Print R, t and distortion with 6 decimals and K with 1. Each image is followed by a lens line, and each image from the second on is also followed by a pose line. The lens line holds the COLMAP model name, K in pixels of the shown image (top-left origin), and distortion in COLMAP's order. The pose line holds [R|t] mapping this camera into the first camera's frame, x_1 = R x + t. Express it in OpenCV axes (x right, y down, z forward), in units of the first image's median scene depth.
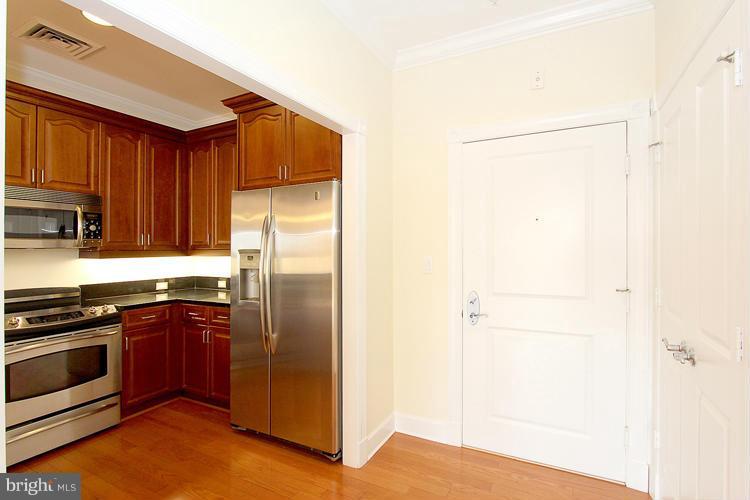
lens RADIAL K [[377.4, 0, 391.6], [0, 377.4, 252.8], [0, 0, 1]] dist [-0.020286, 0.001961]
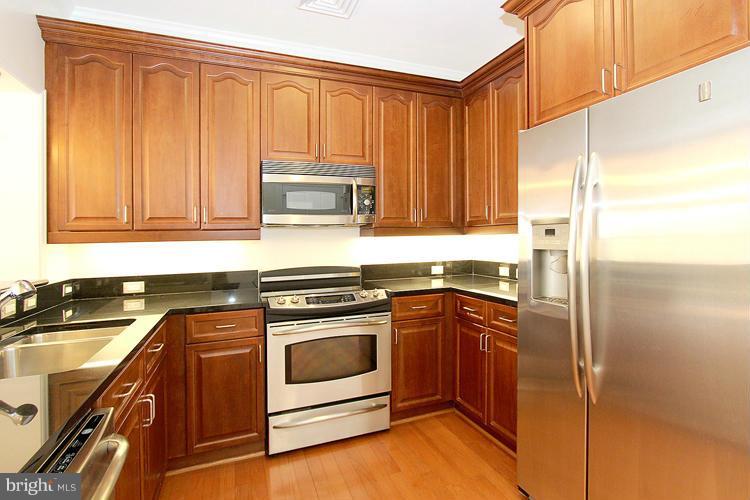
lens RADIAL K [[377.4, 0, 381.8], [0, 377.4, 234.4], [0, 0, 1]] dist [-0.020286, 0.001961]
pose [[0.743780, -0.010502, -0.668342, -0.155833], [-0.000058, 0.999876, -0.015776, 0.024663], [0.668424, 0.011772, 0.743687, 0.330036]]
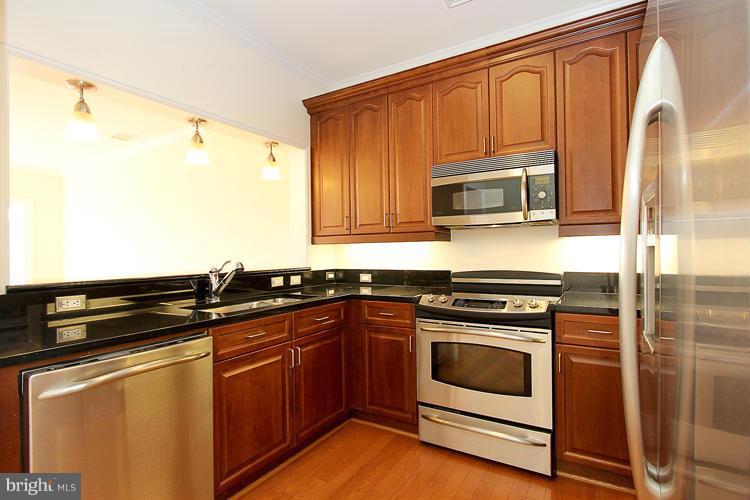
lens RADIAL K [[377.4, 0, 367.0], [0, 377.4, 248.4], [0, 0, 1]] dist [-0.020286, 0.001961]
pose [[-0.115427, 0.002503, -0.993313, -0.011755], [-0.002839, 0.999992, 0.002850, 0.038402], [0.993312, 0.003149, -0.115419, 0.718454]]
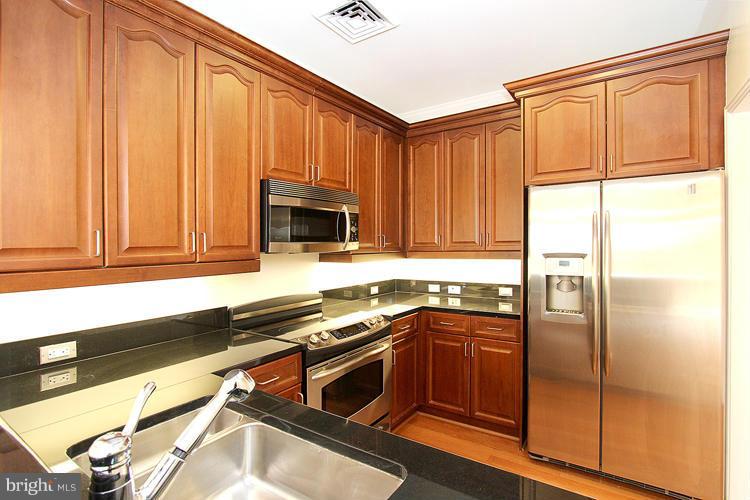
lens RADIAL K [[377.4, 0, 378.1], [0, 377.4, 244.0], [0, 0, 1]] dist [-0.020286, 0.001961]
pose [[0.994660, -0.006477, -0.103007, -0.625854], [0.005287, 0.999916, -0.011824, -0.019293], [0.103075, 0.011216, 0.994610, 0.087117]]
